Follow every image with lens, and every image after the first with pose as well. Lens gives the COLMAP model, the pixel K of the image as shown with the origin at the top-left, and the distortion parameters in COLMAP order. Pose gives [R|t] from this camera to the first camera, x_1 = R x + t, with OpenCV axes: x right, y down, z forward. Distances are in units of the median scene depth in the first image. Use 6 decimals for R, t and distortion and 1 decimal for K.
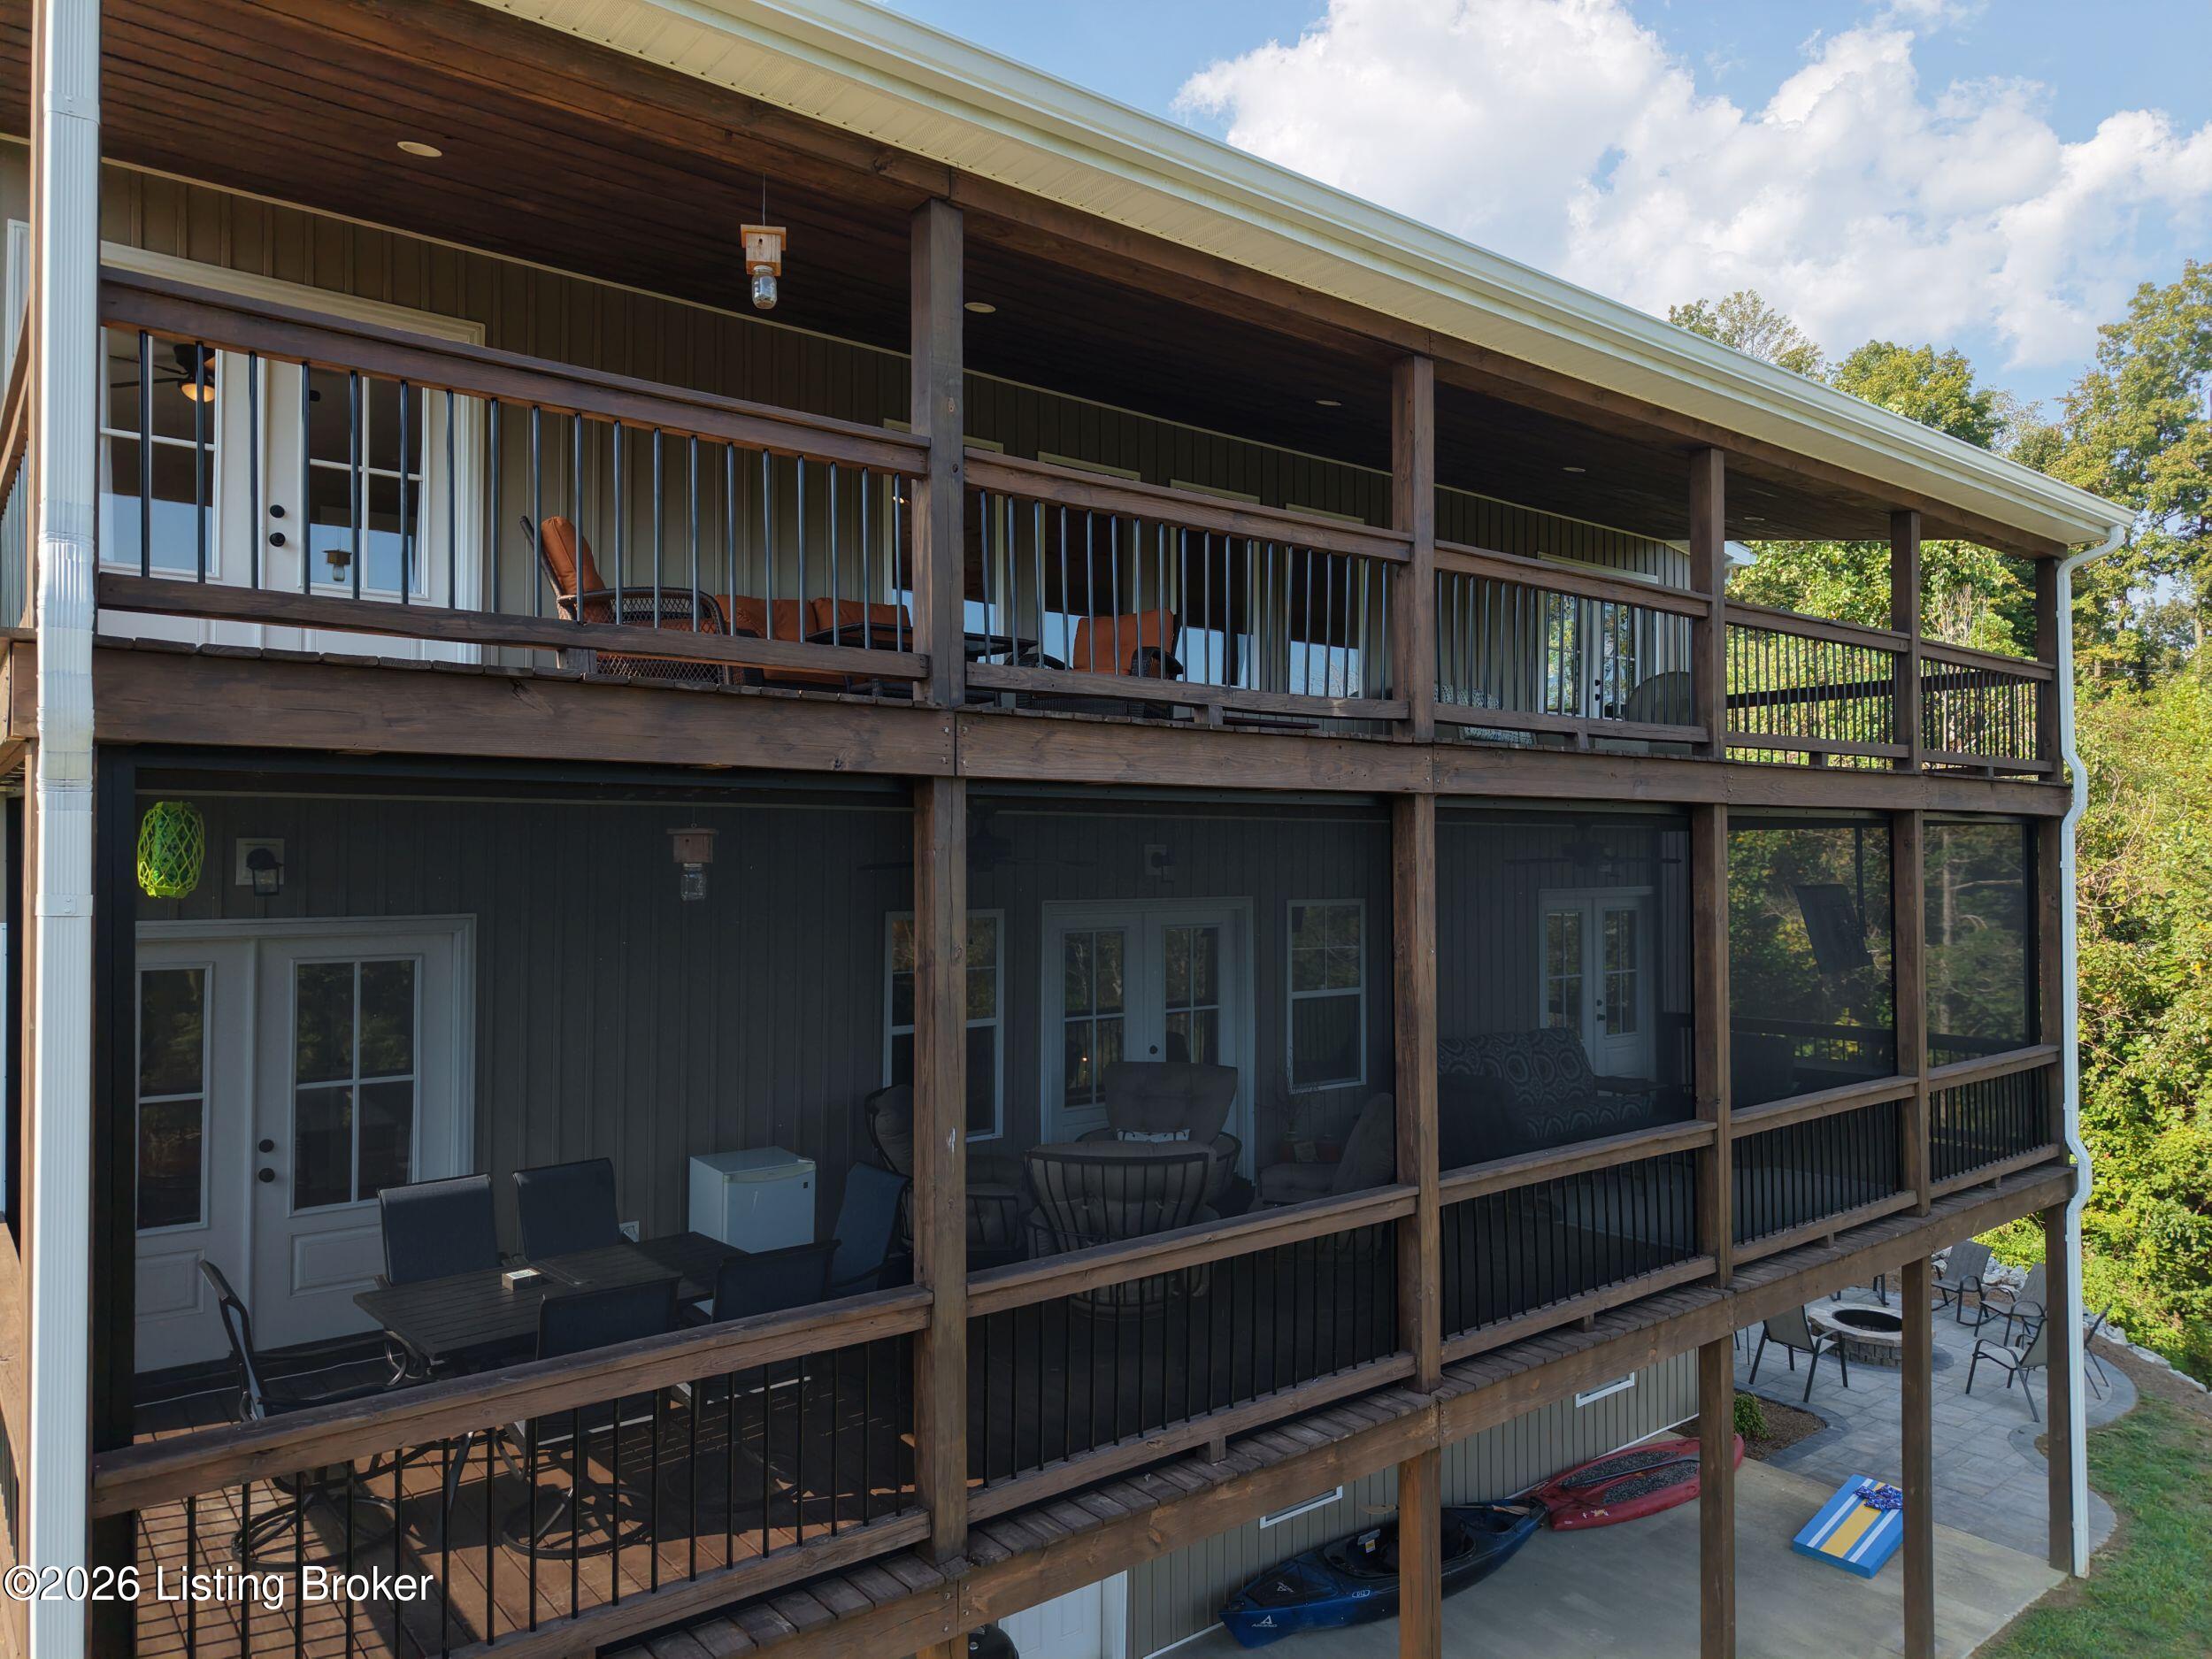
lens RADIAL K [[1505.0, 0, 1106.0], [0, 1505.0, 829.5], [0, 0, 1]] dist [0.005428, -0.005020]
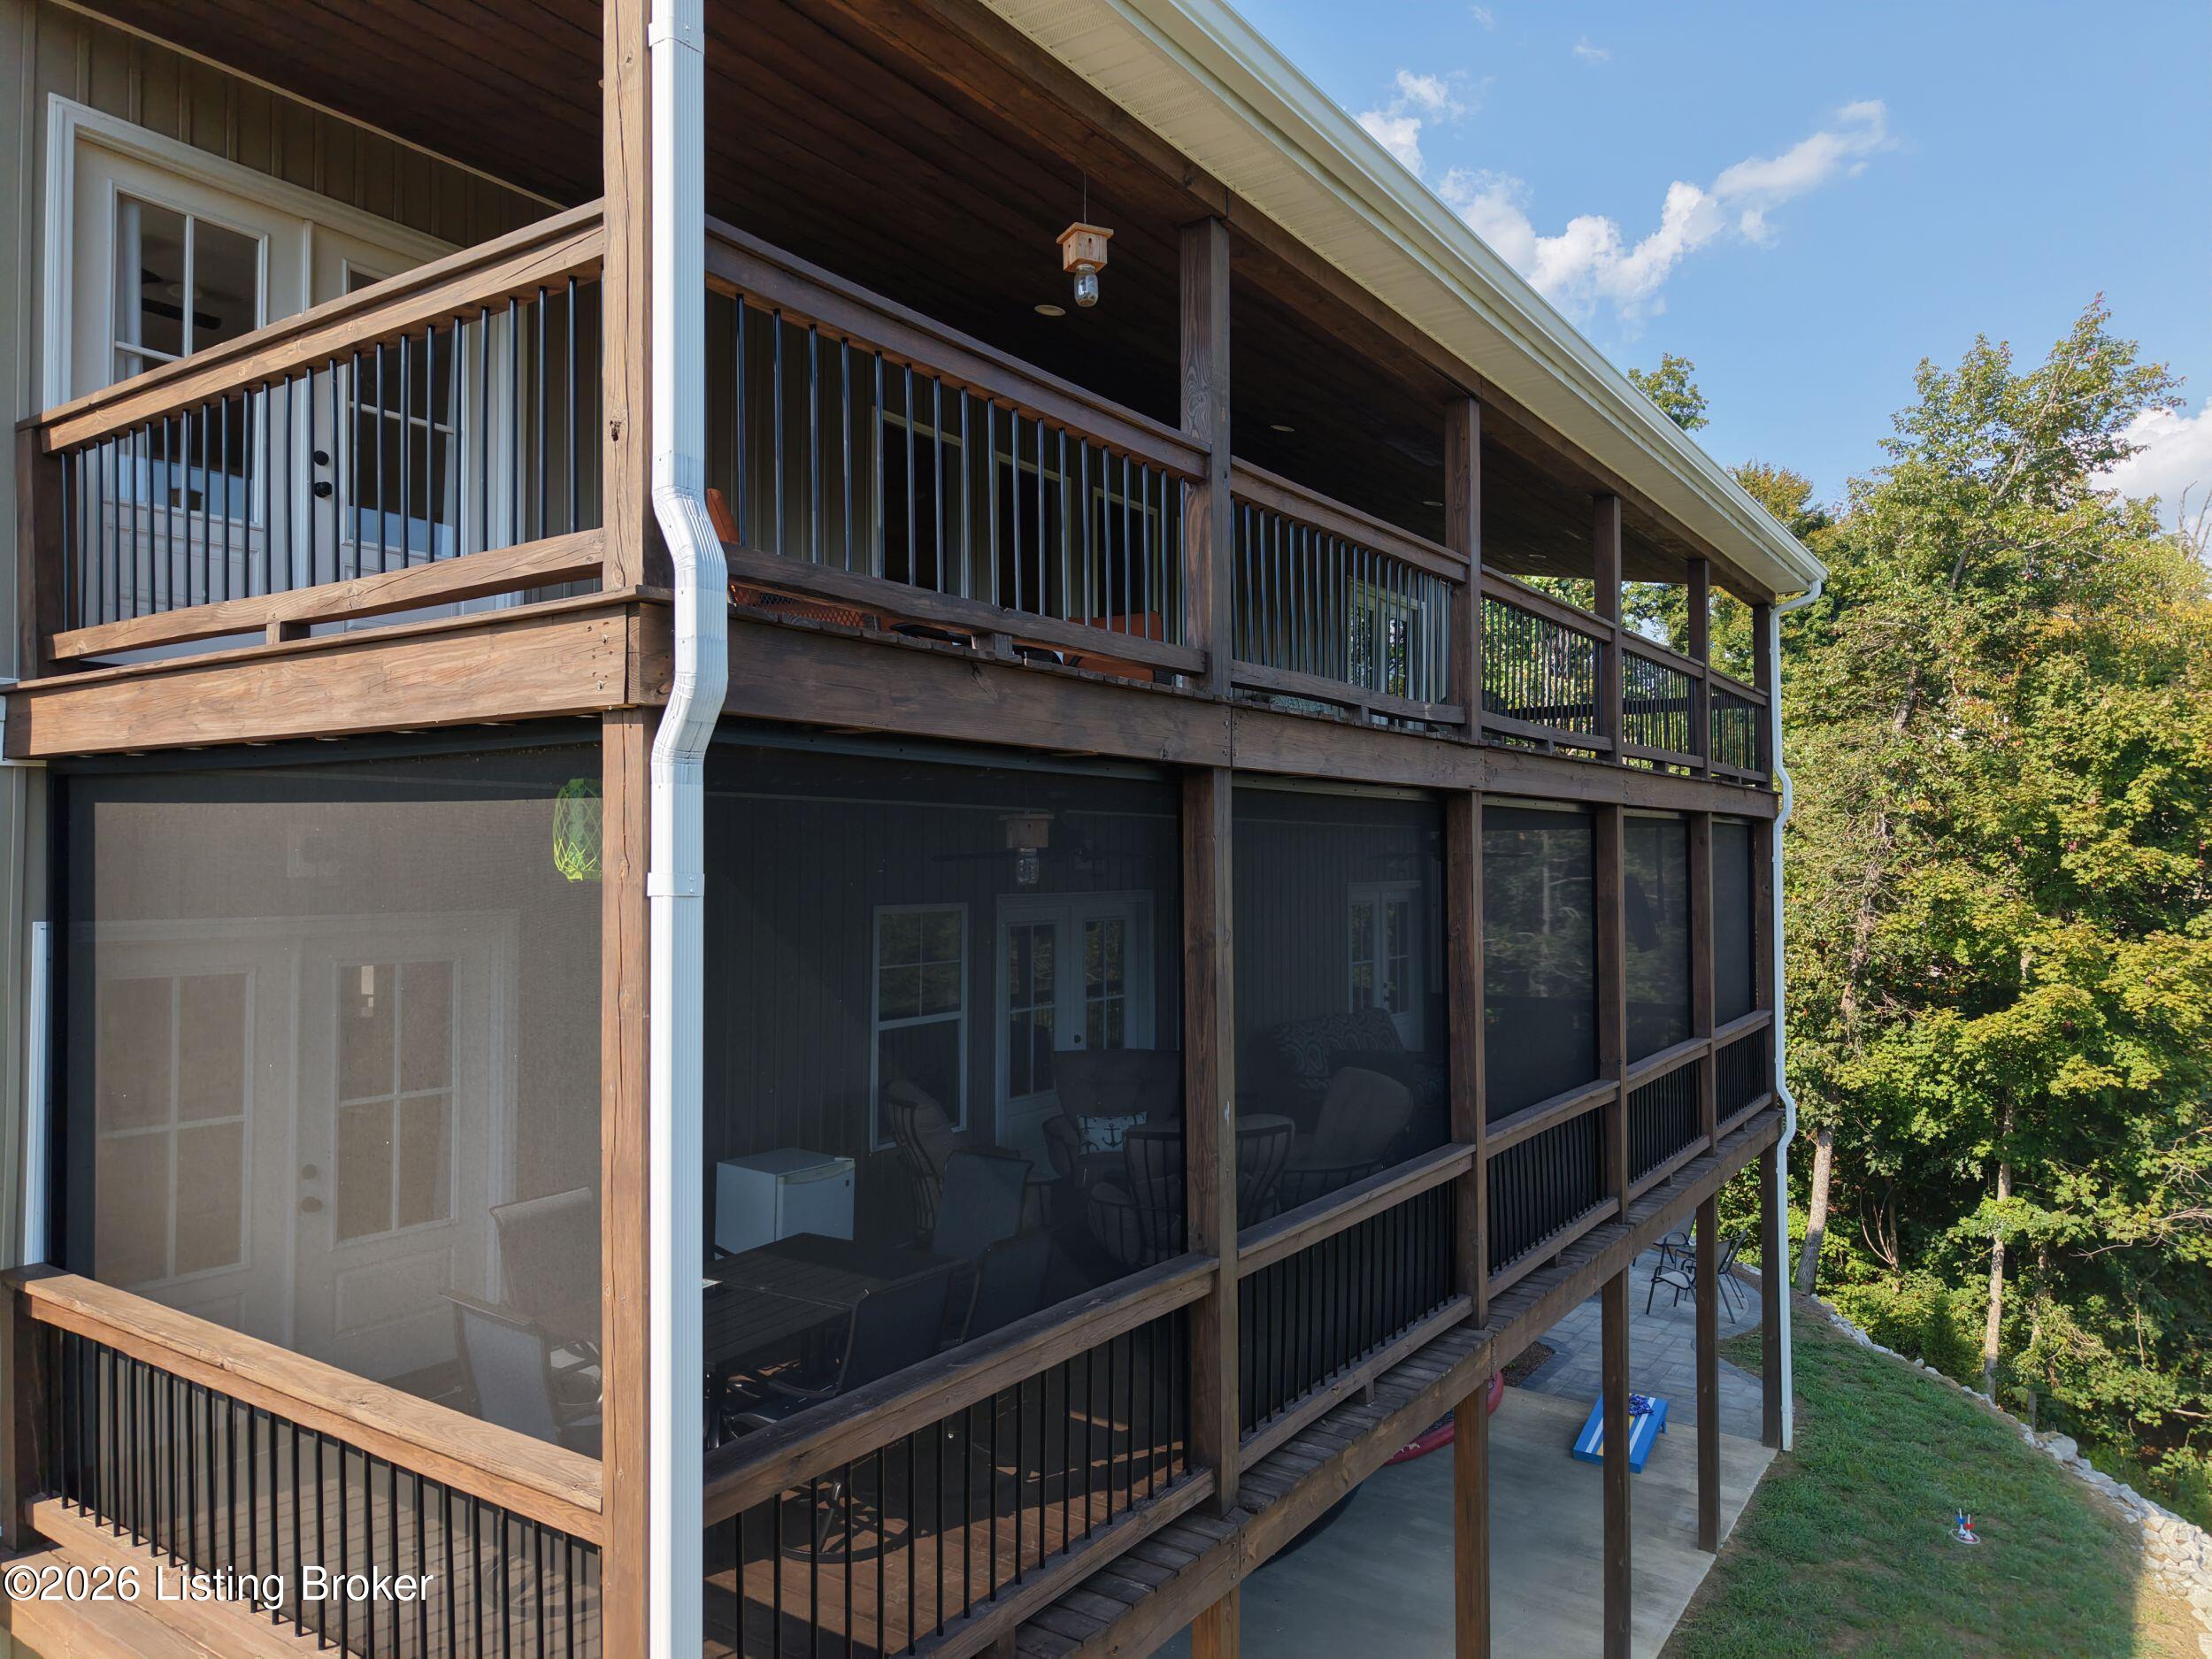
lens RADIAL K [[1508.7, 0, 1106.0], [0, 1508.7, 829.5], [0, 0, 1]] dist [-0.000653, -0.001457]
pose [[0.956059, 0.005308, 0.293125, -0.323470], [-0.004841, 0.999986, -0.002319, 0.007126], [-0.293133, 0.000798, 0.956071, 0.011048]]
